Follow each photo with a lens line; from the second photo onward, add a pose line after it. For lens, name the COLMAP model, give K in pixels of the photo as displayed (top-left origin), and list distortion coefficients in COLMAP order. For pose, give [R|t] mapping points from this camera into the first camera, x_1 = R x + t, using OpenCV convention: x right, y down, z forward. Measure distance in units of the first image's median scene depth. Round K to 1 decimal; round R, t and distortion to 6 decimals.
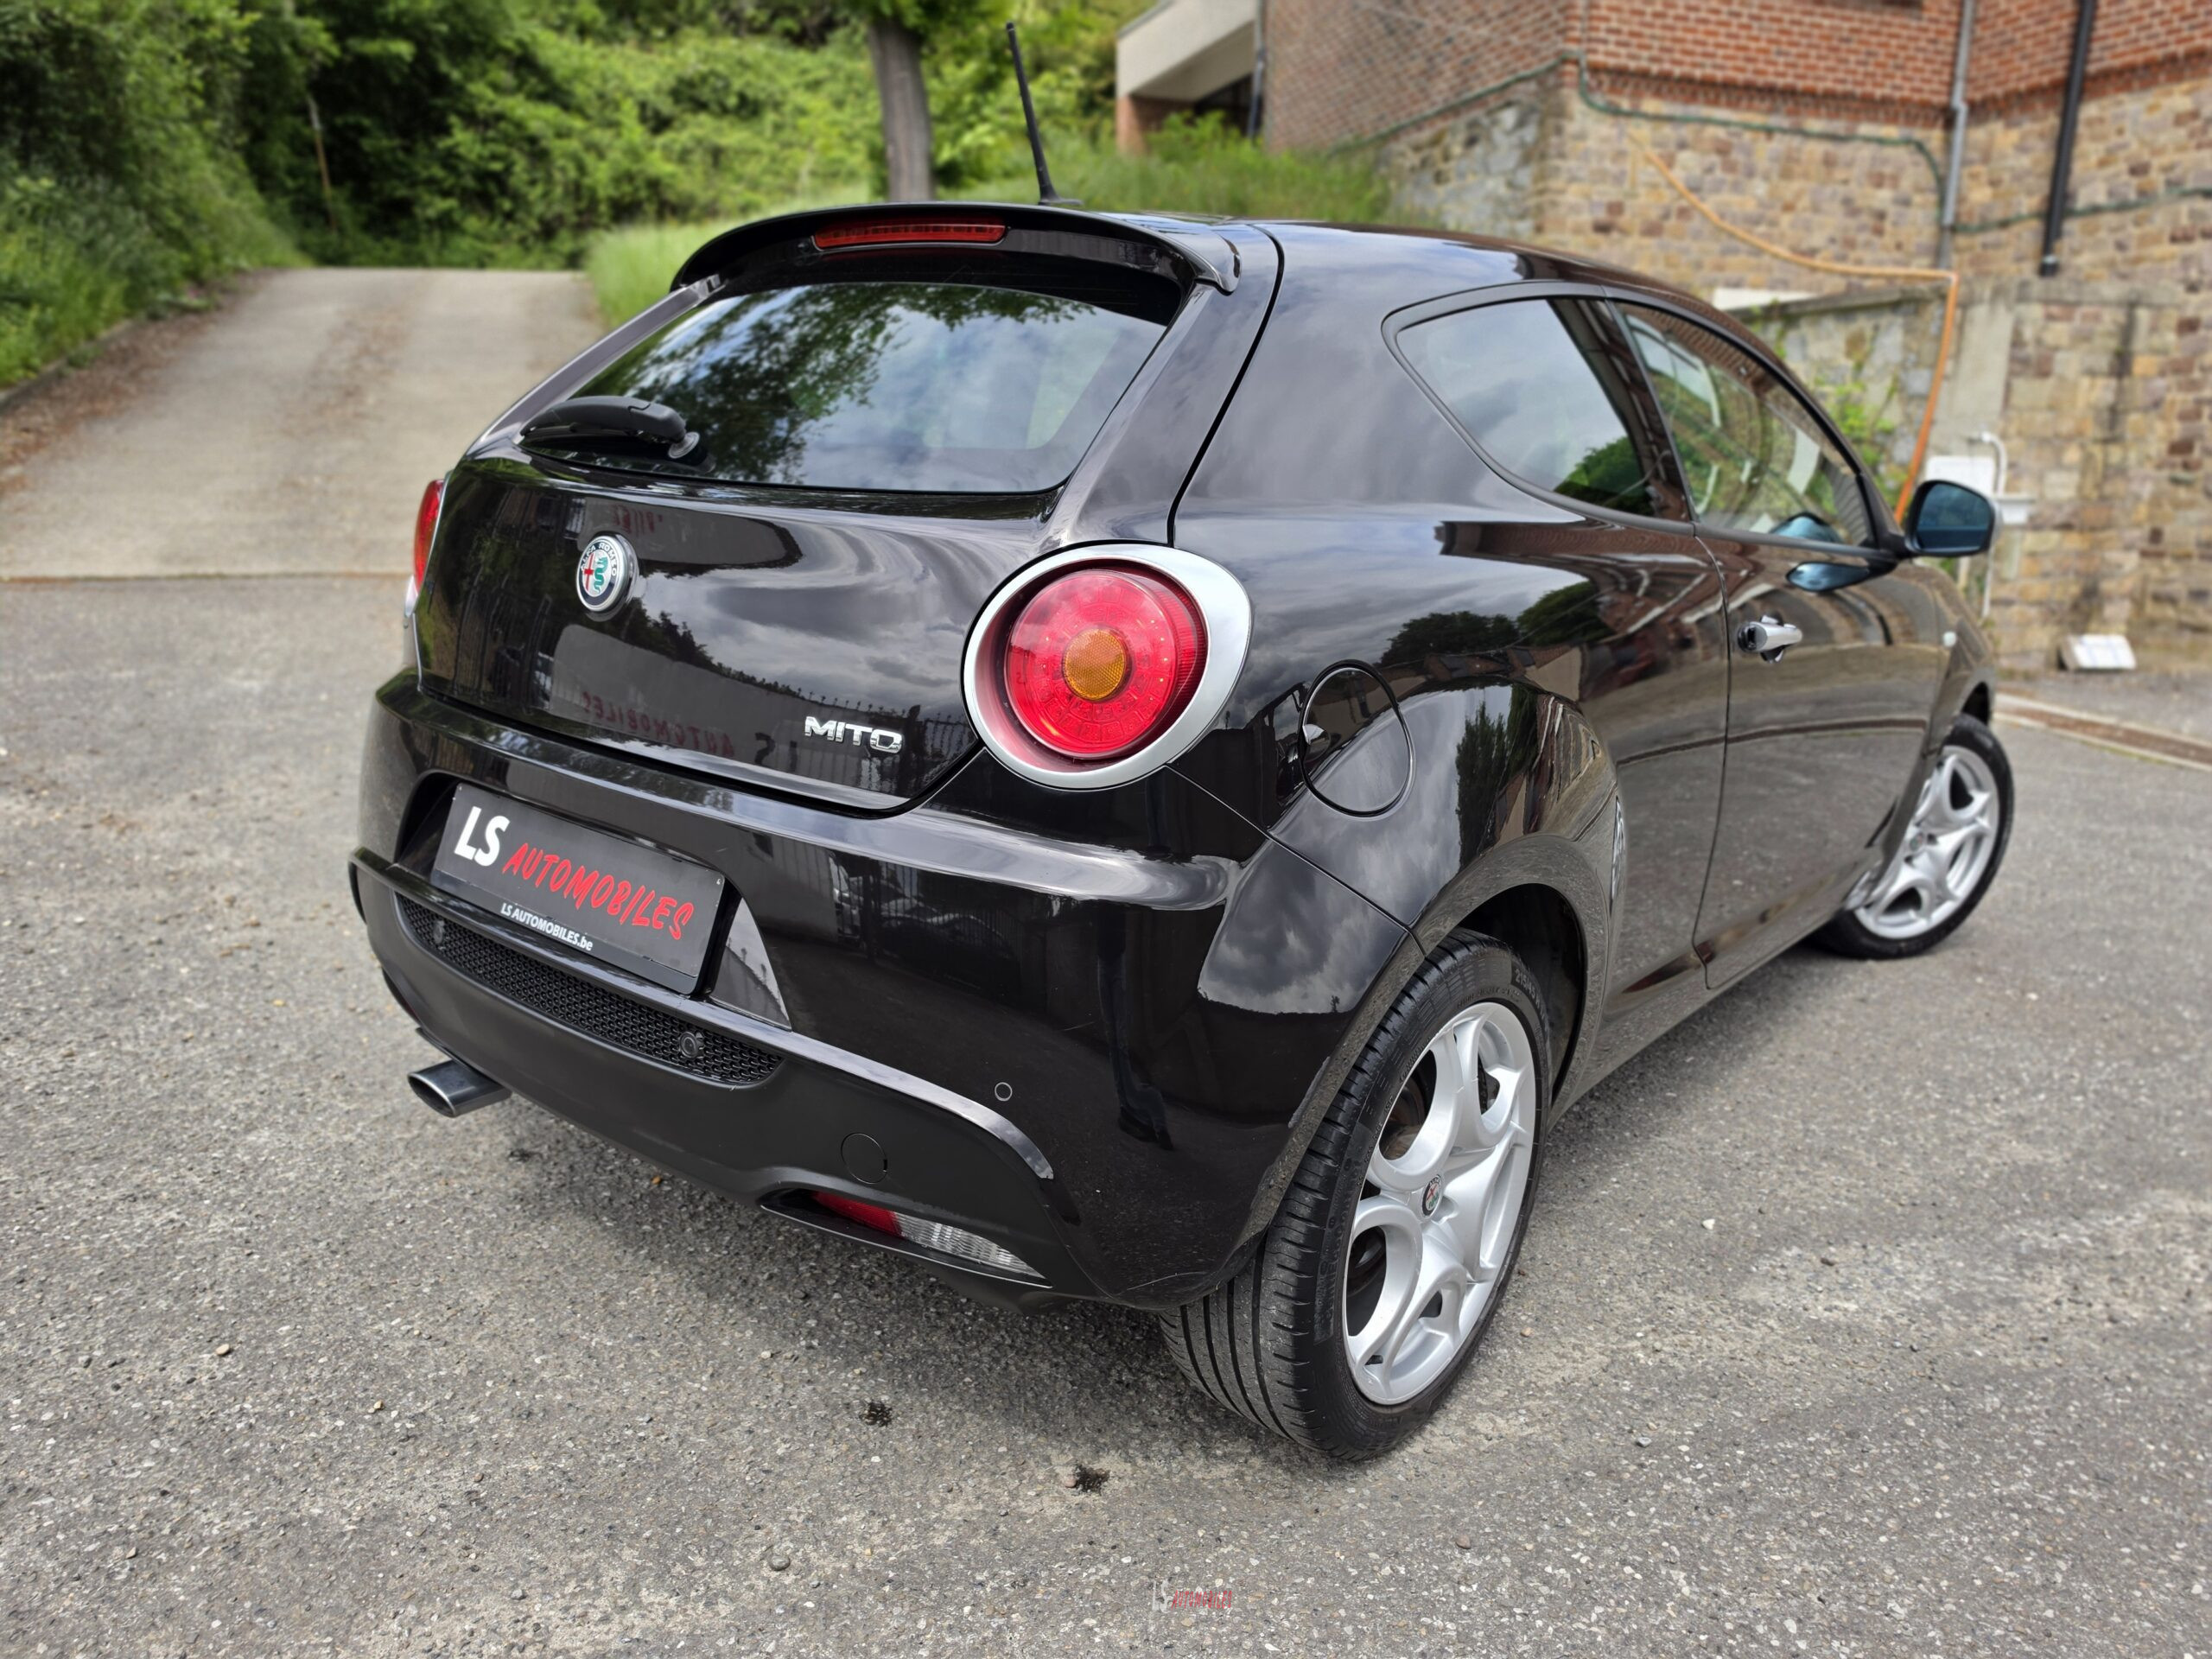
lens RADIAL K [[1564.8, 0, 1106.0], [0, 1564.8, 829.5], [0, 0, 1]] dist [-0.007173, 0.009849]
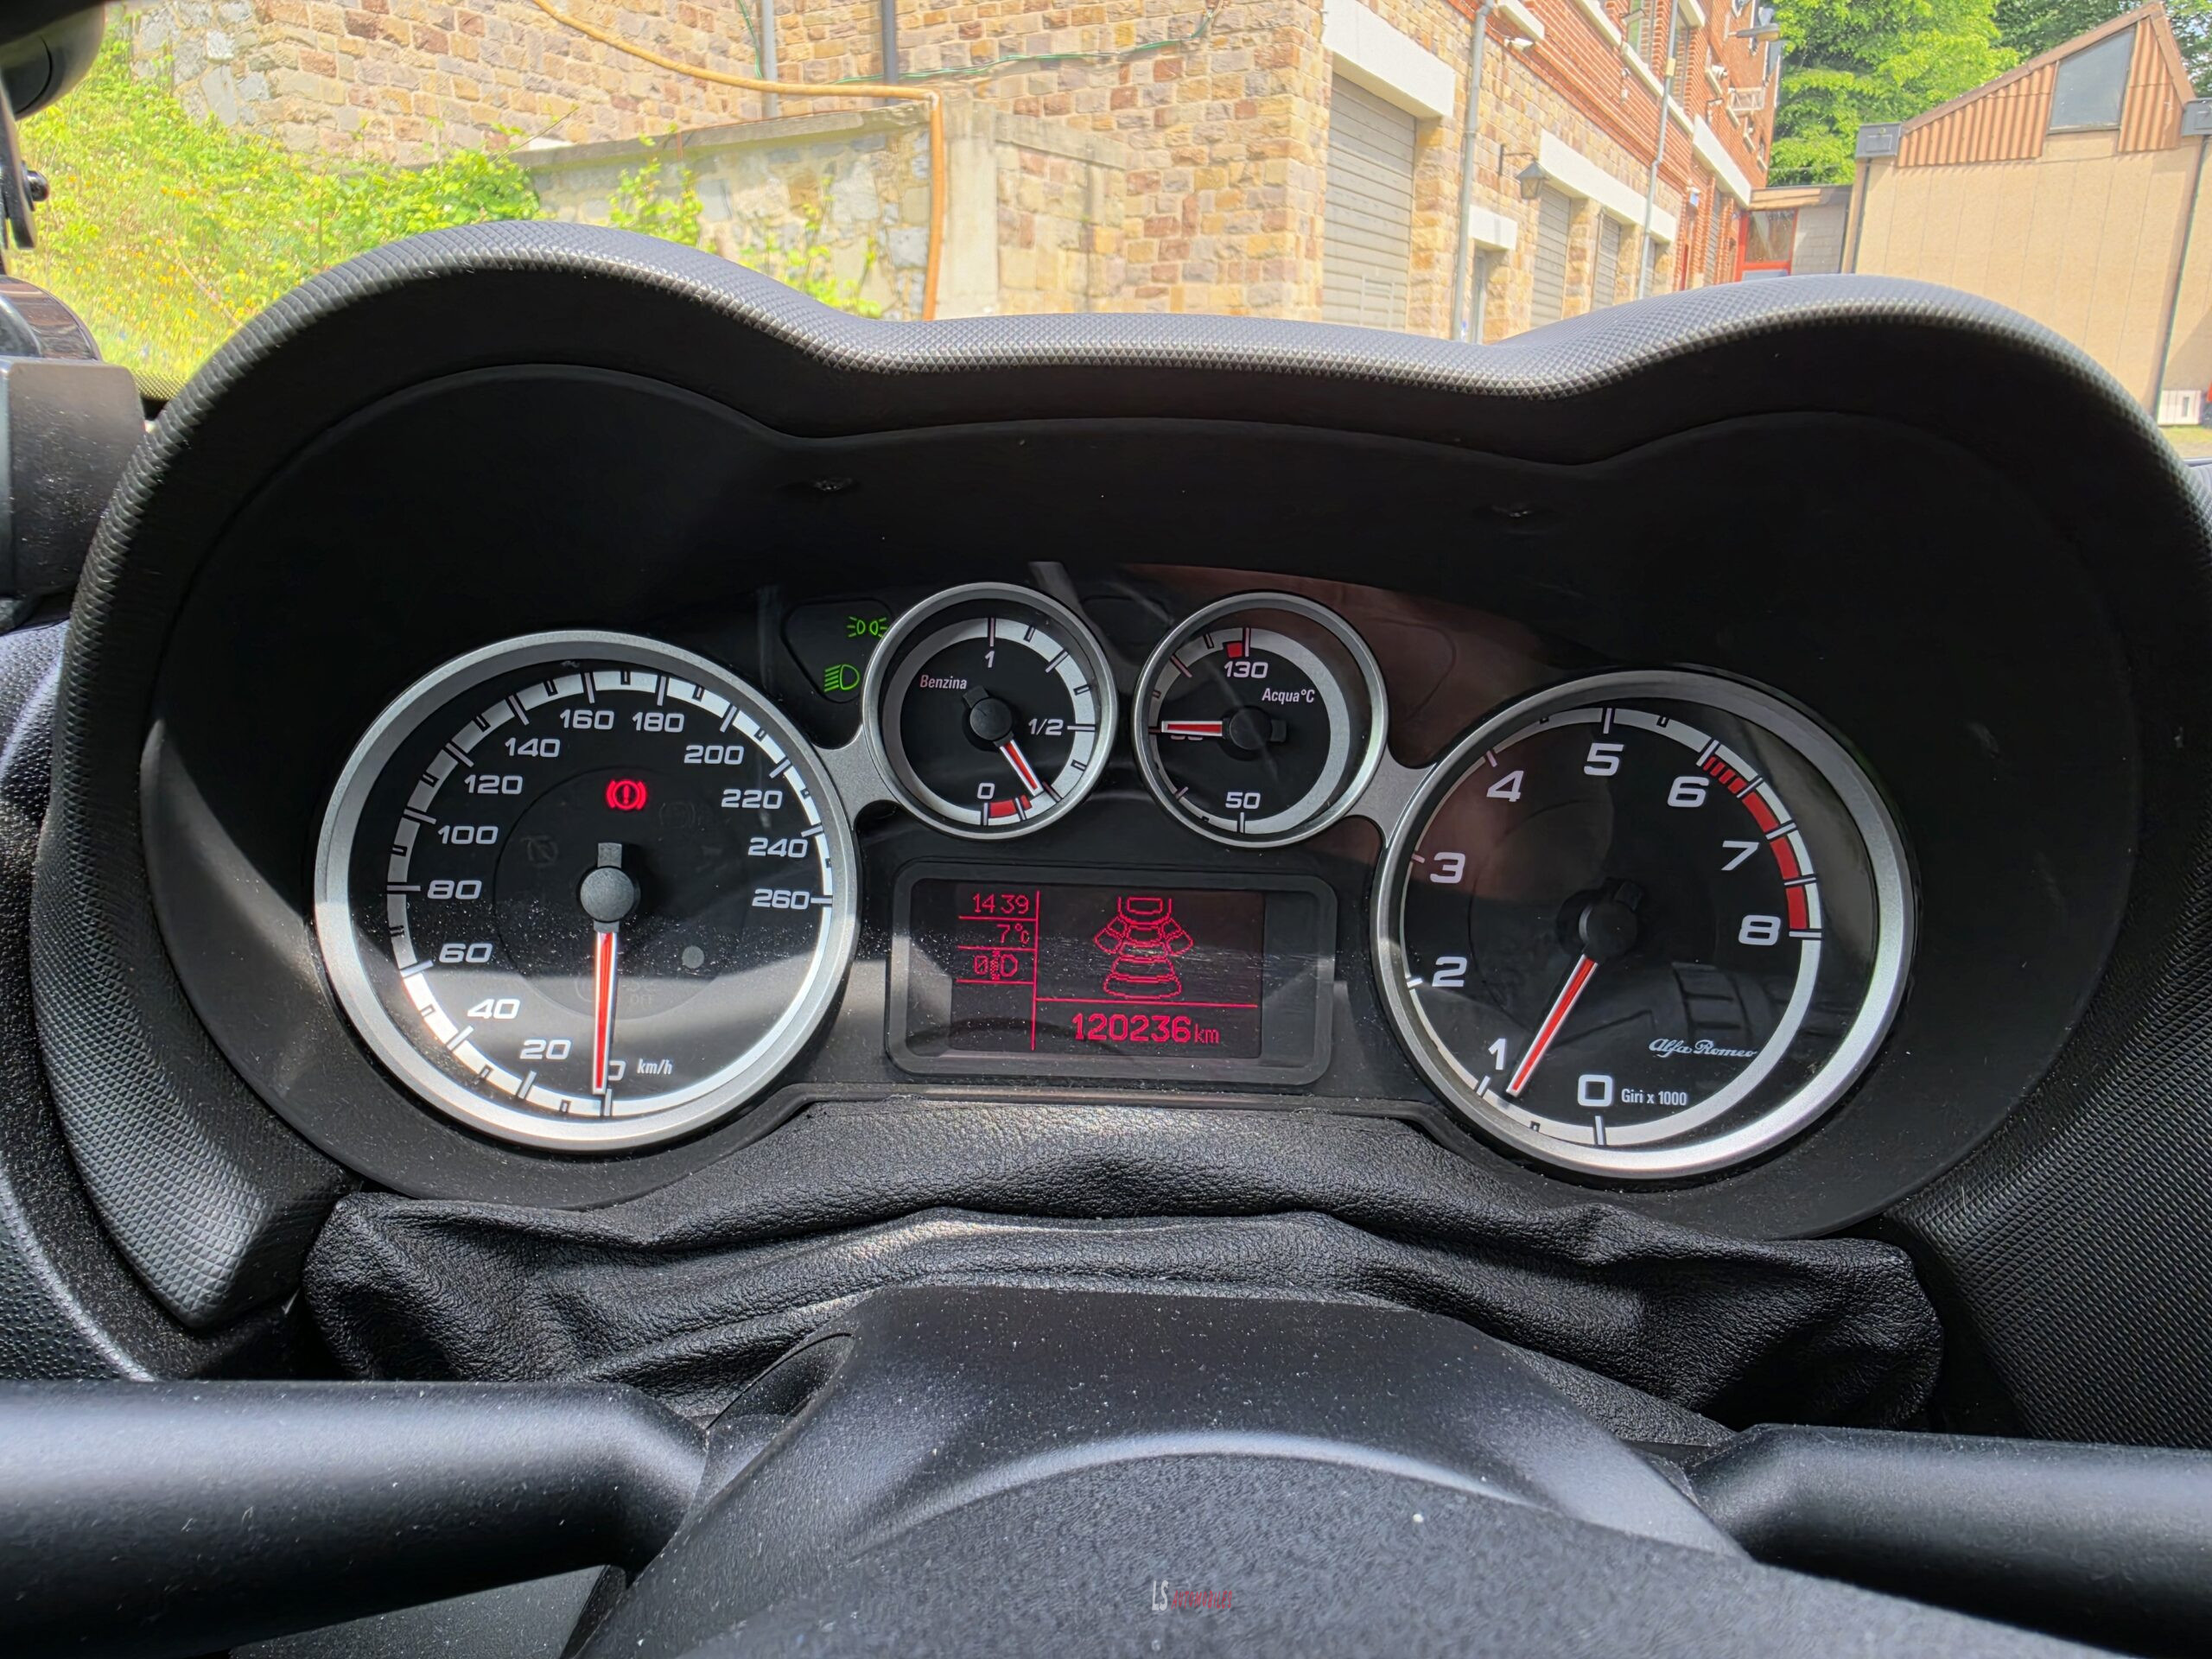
lens RADIAL K [[1533.0, 0, 1005.8], [0, 1533.0, 820.4], [0, 0, 1]] dist [0.010882, -0.000981]
pose [[0.761876, -0.194862, 0.617716, 0.047591], [0.167312, 0.980514, 0.102950, -0.065764], [-0.625741, 0.024916, 0.779633, 0.303801]]
